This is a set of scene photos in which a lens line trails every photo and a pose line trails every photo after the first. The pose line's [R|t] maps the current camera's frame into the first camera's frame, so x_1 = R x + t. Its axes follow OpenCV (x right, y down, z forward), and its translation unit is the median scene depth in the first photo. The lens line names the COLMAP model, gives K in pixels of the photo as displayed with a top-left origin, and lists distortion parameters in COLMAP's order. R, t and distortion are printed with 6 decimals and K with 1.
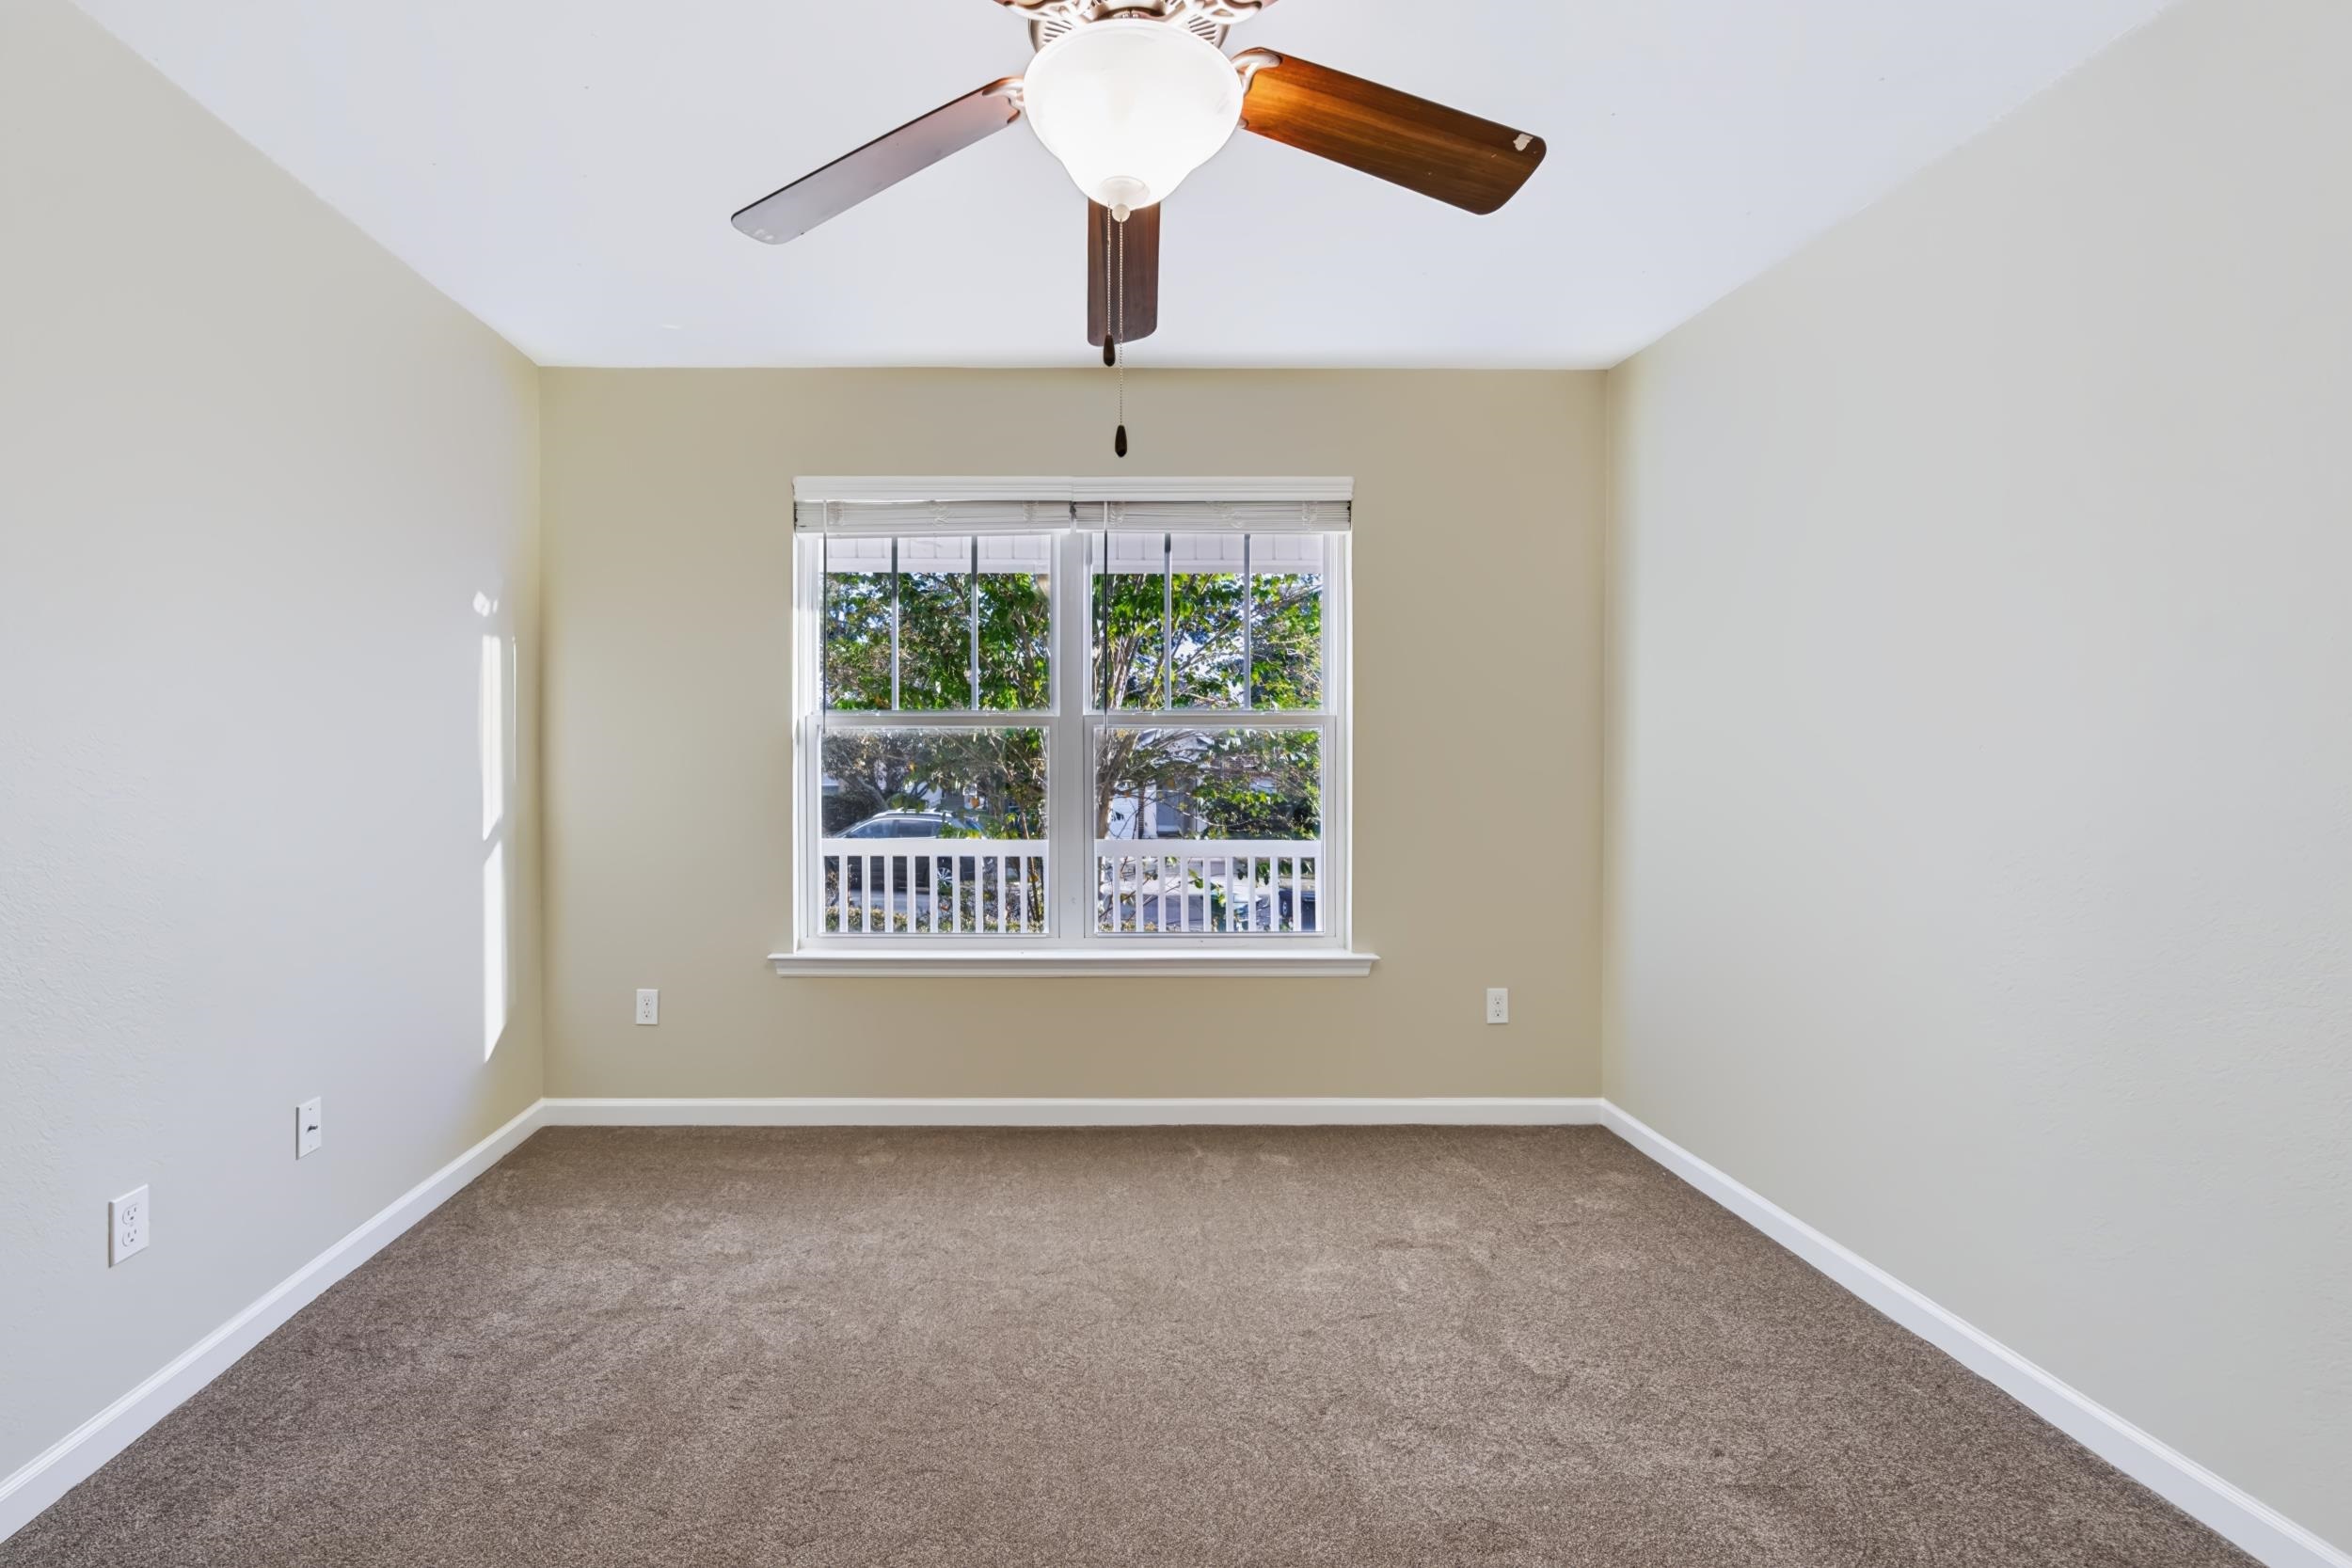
lens RADIAL K [[942.7, 0, 1171.7], [0, 942.7, 769.2], [0, 0, 1]] dist [-0.014305, 0.005525]
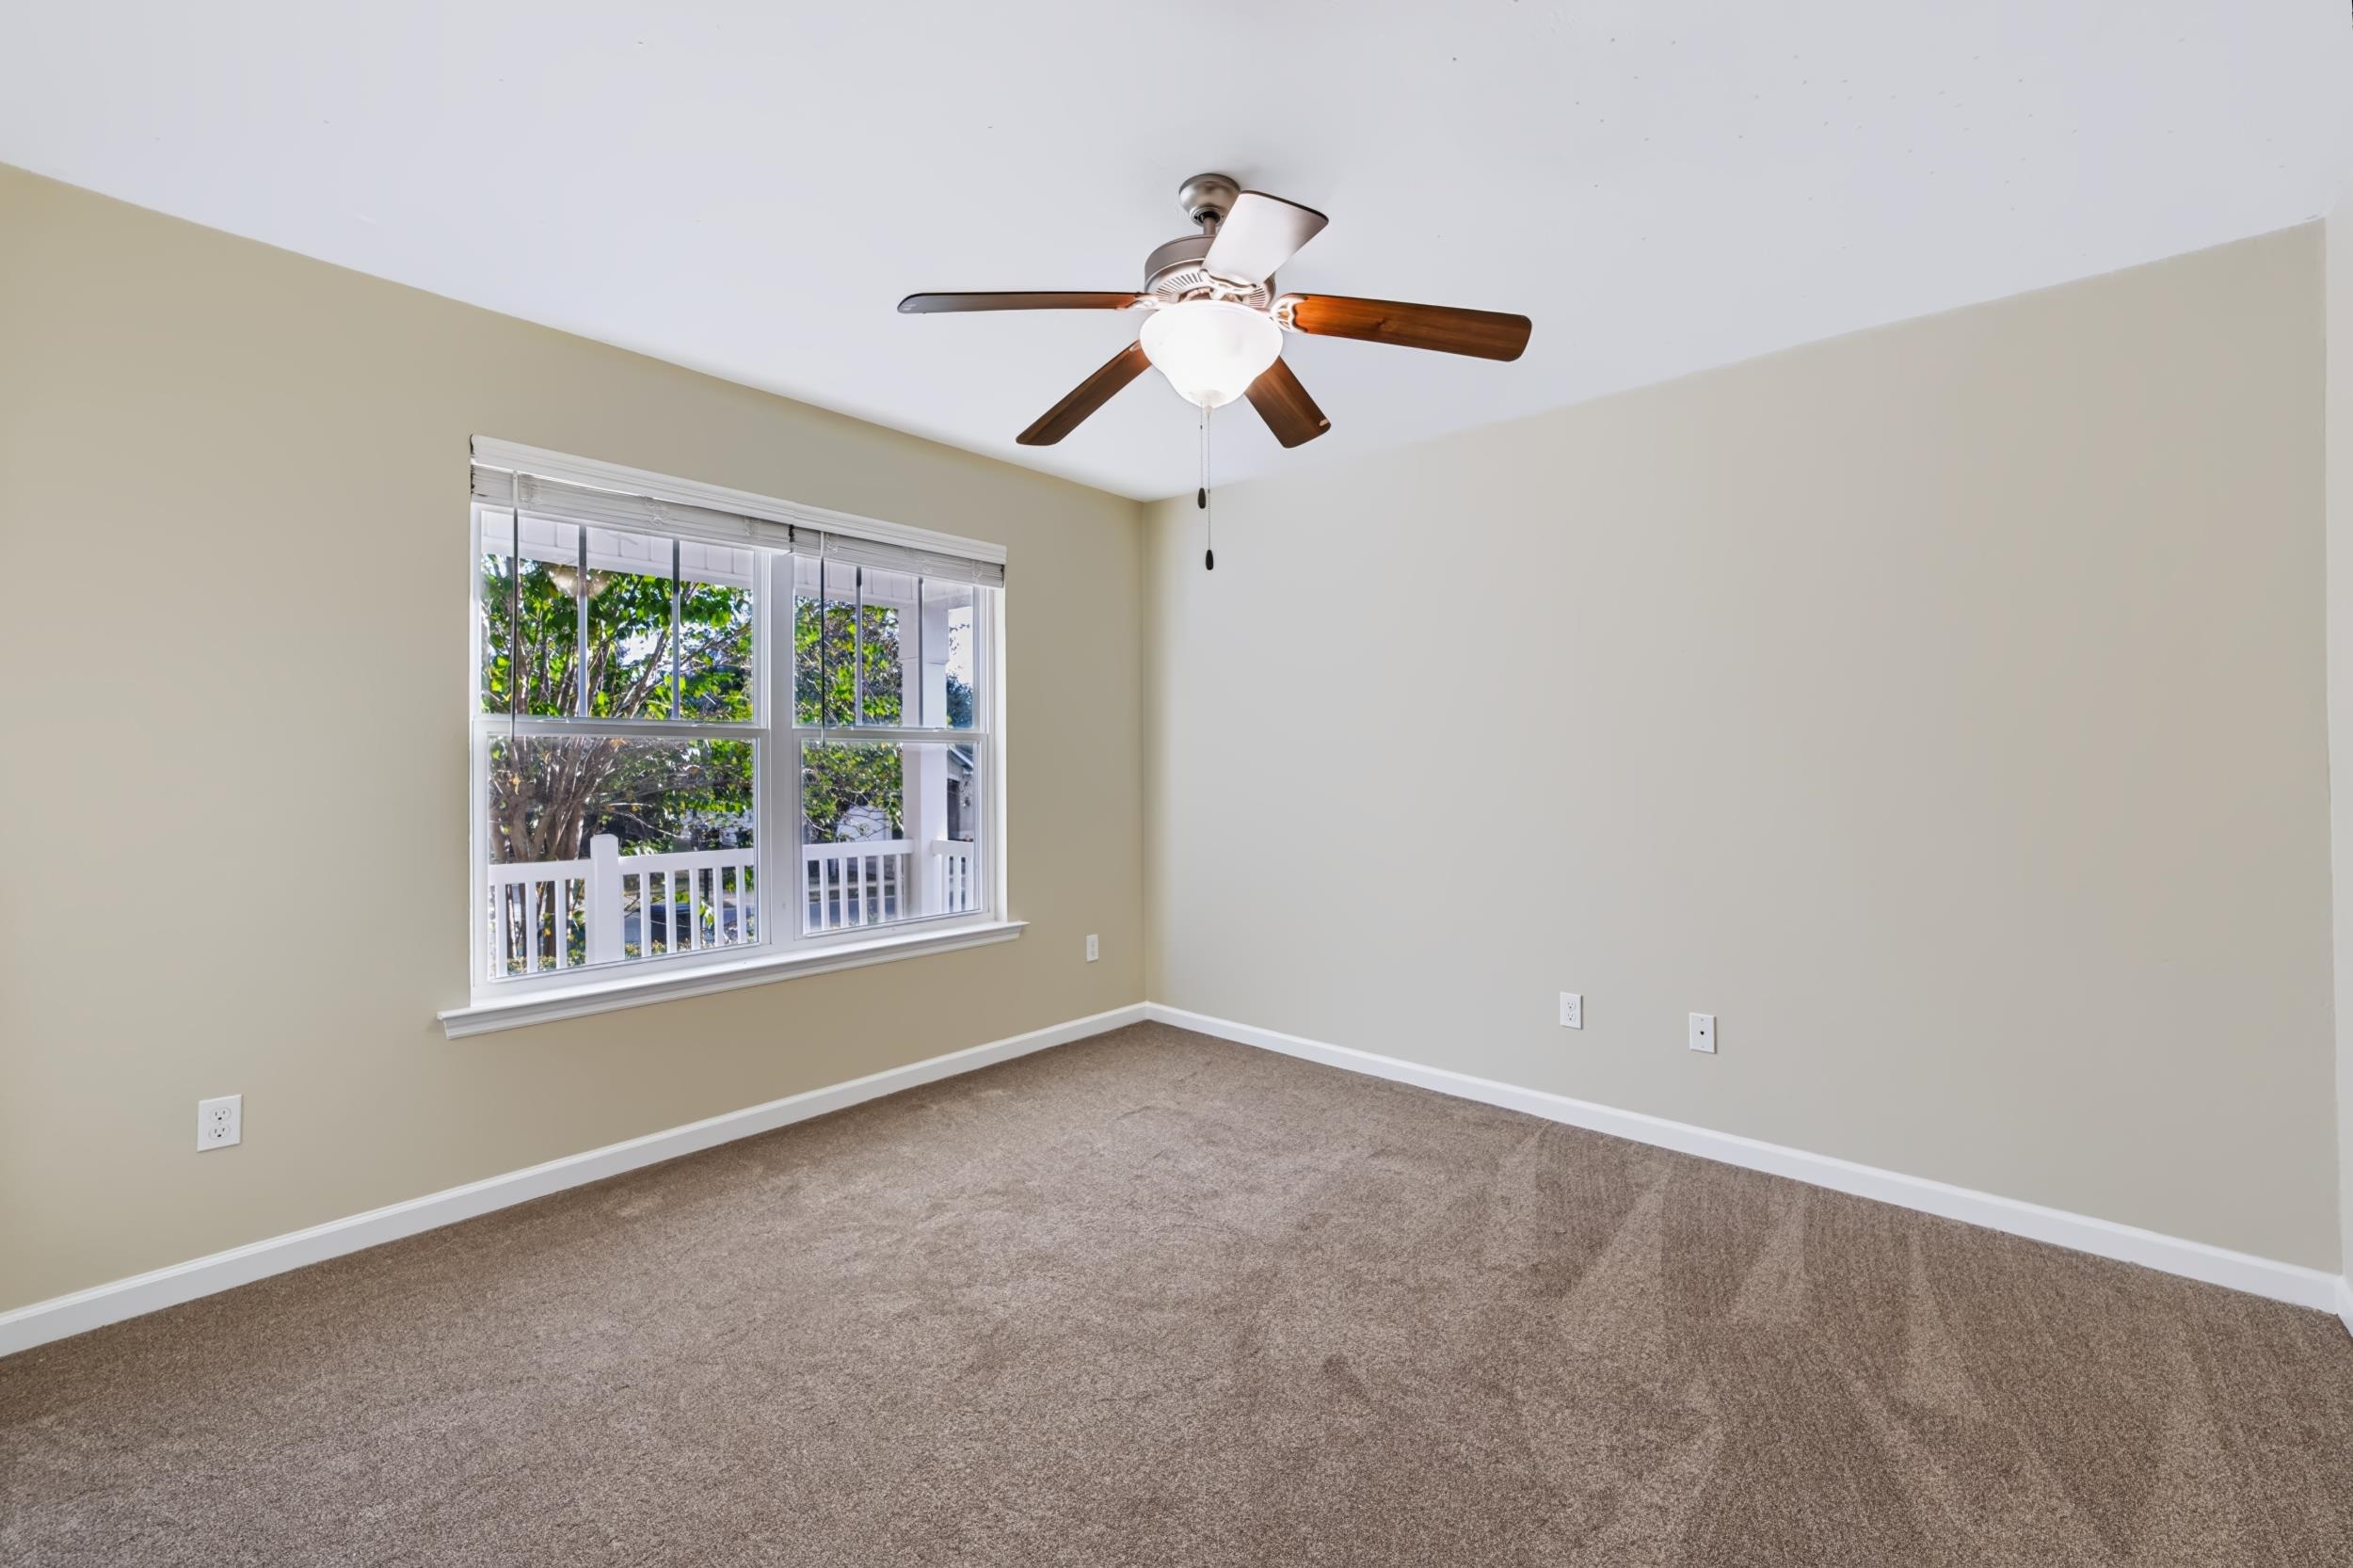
lens RADIAL K [[900.3, 0, 1121.3], [0, 900.3, 757.2], [0, 0, 1]] dist [-0.013324, 0.005106]
pose [[0.710315, 0.003020, 0.703878, -0.550951], [0.013881, 0.999736, -0.018297, -0.001518], [-0.703747, 0.022767, 0.710085, 0.032734]]
